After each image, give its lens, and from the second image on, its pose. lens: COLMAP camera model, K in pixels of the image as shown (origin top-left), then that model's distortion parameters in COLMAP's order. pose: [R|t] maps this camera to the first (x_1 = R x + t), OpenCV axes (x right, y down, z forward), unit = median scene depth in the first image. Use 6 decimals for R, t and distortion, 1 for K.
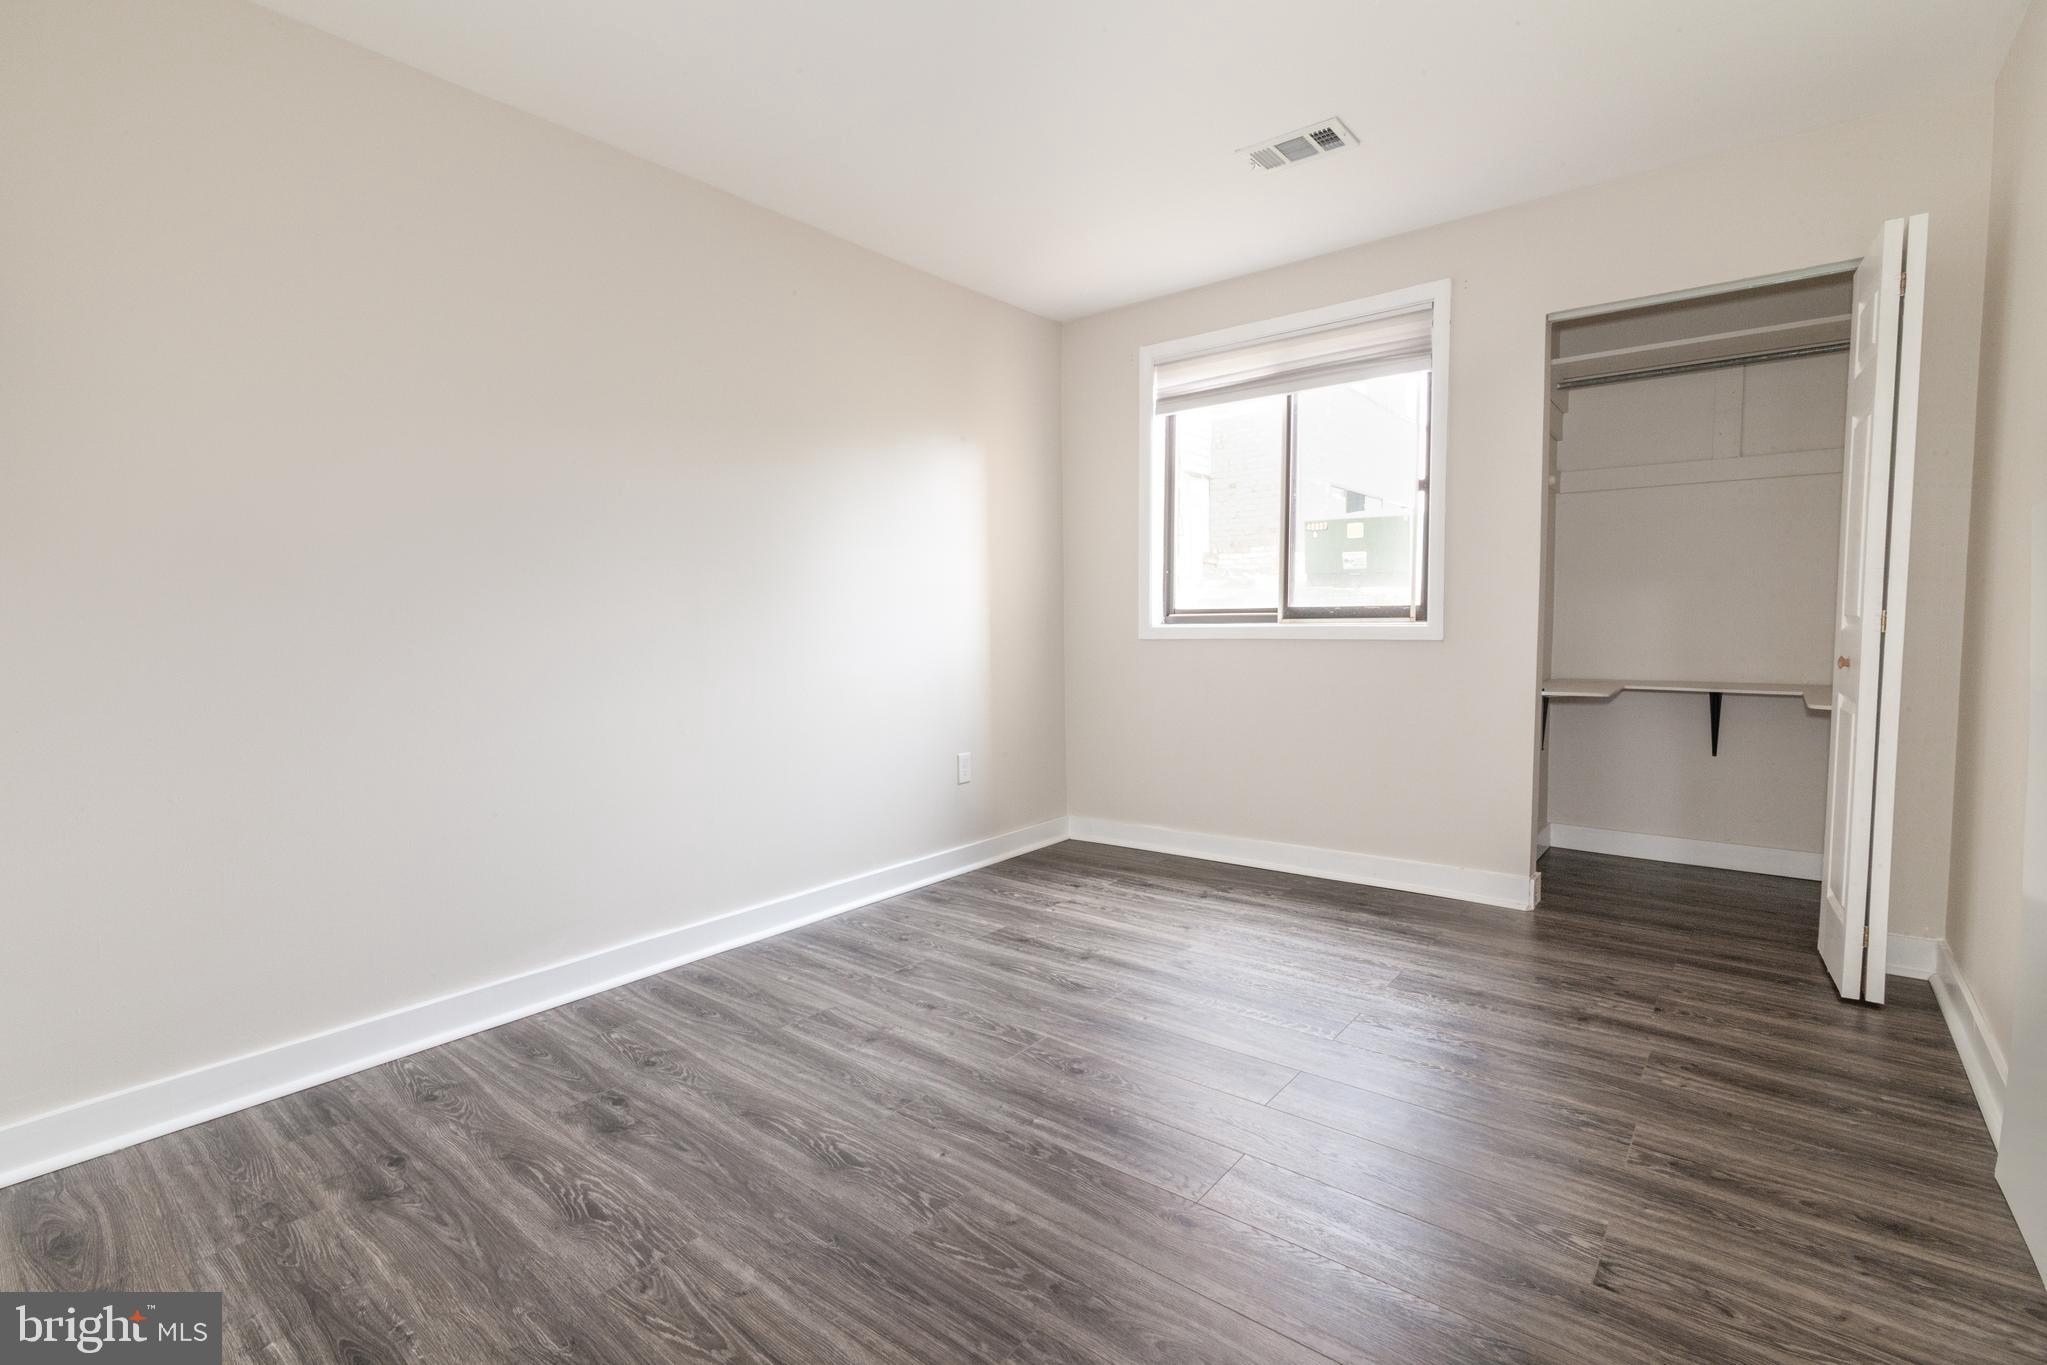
lens RADIAL K [[911.4, 0, 1023.5], [0, 911.4, 682.5], [0, 0, 1]] dist [-0.020197, -0.000005]
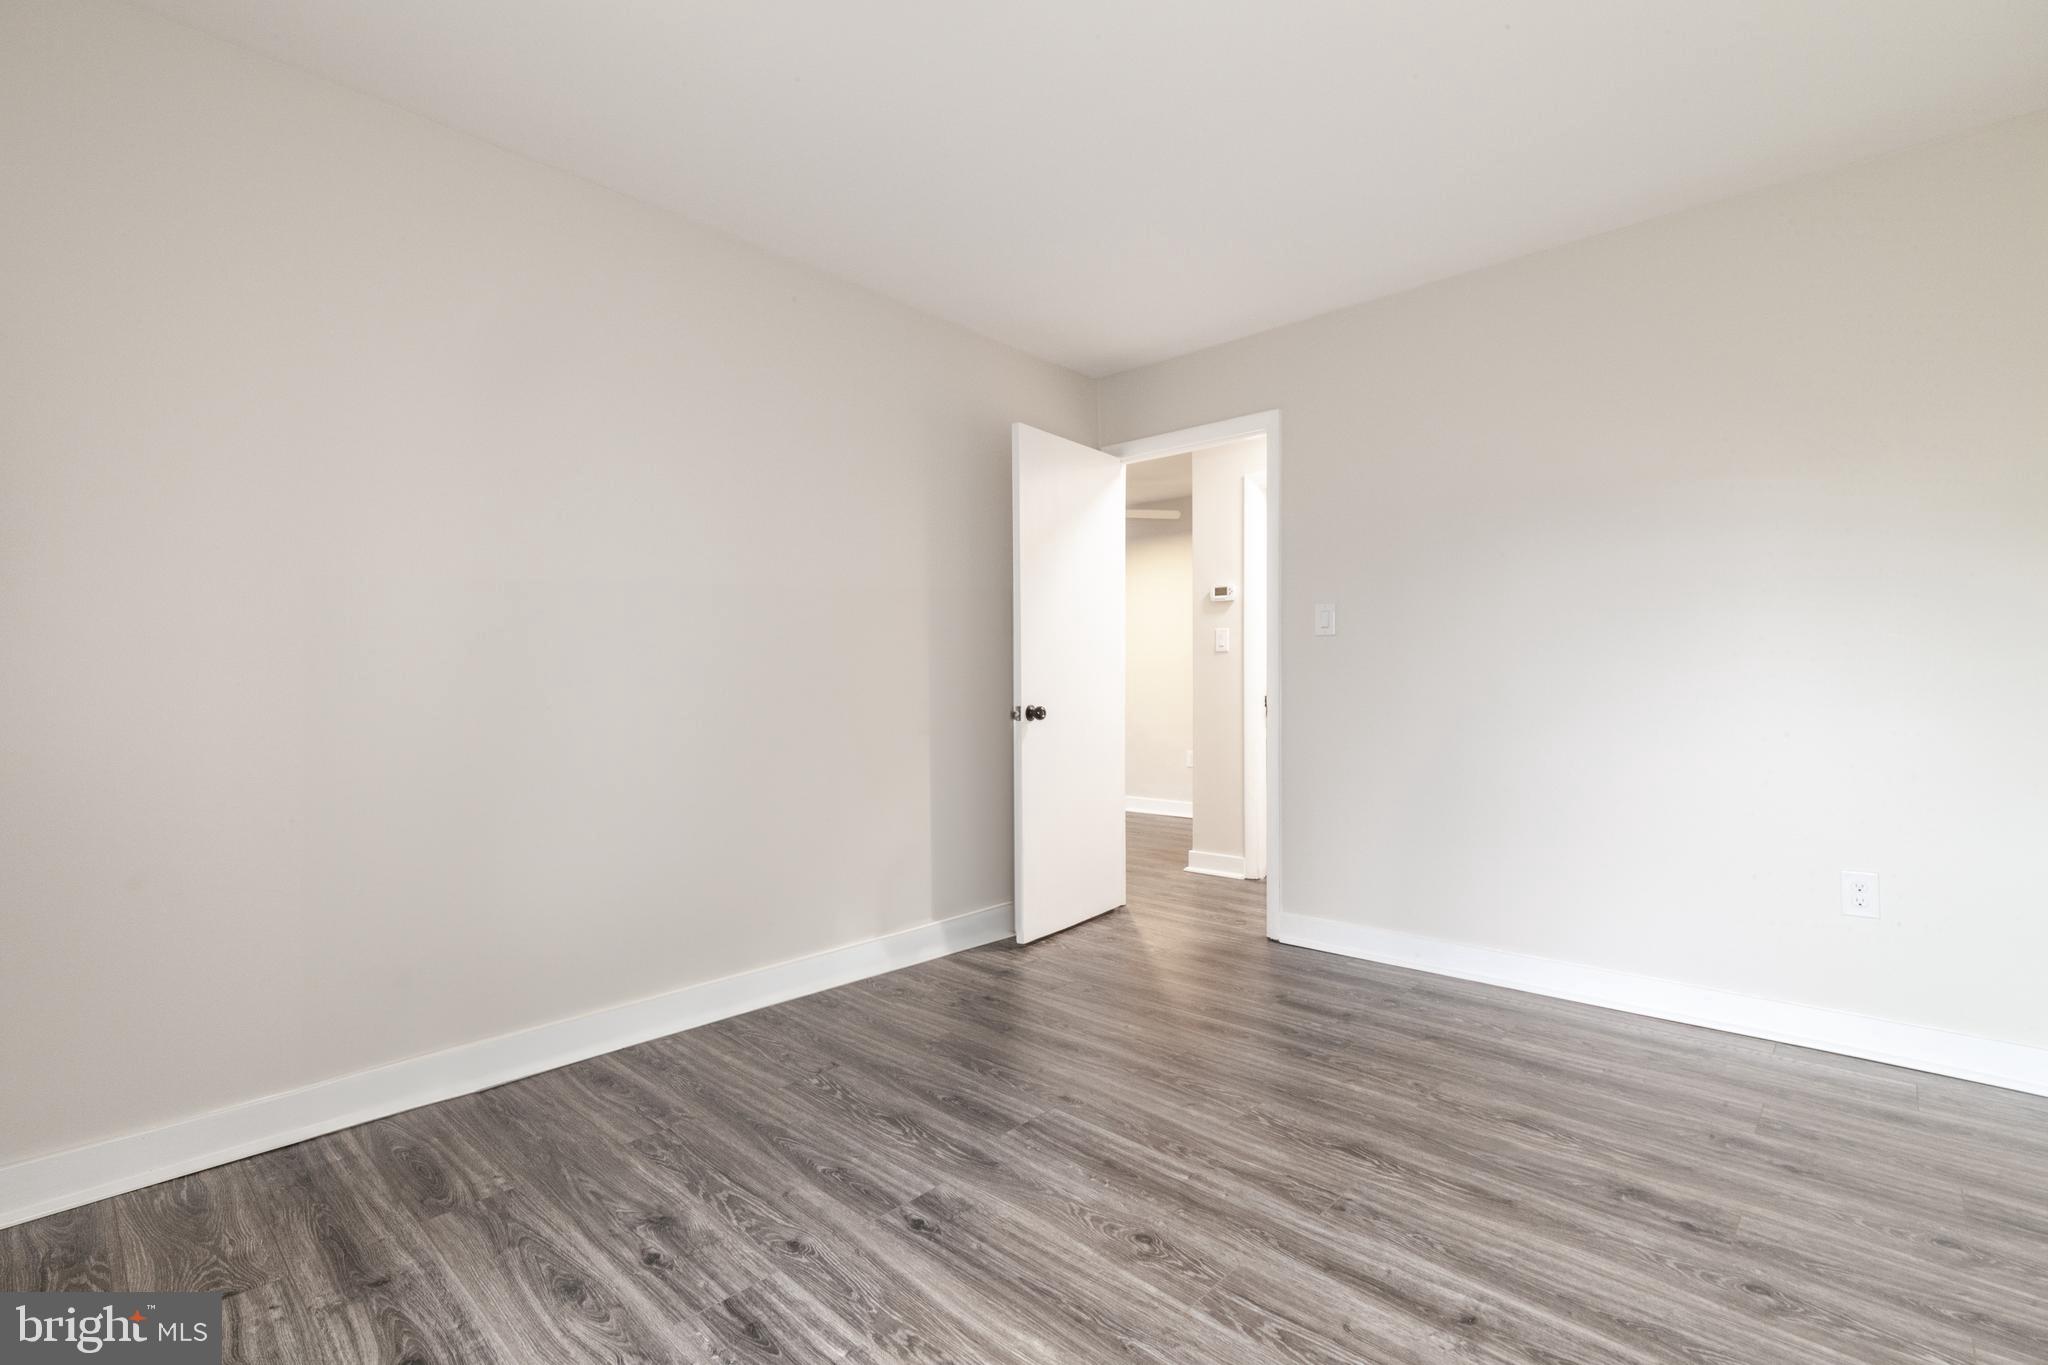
lens RADIAL K [[911.8, 0, 1024.0], [0, 911.8, 682.5], [0, 0, 1]] dist [-0.020197, -0.000005]
pose [[-0.997275, 0.021476, 0.070584, 0.108490], [0.026727, 0.996877, 0.074313, -0.130909], [-0.068768, 0.075997, -0.994734, 1.961057]]
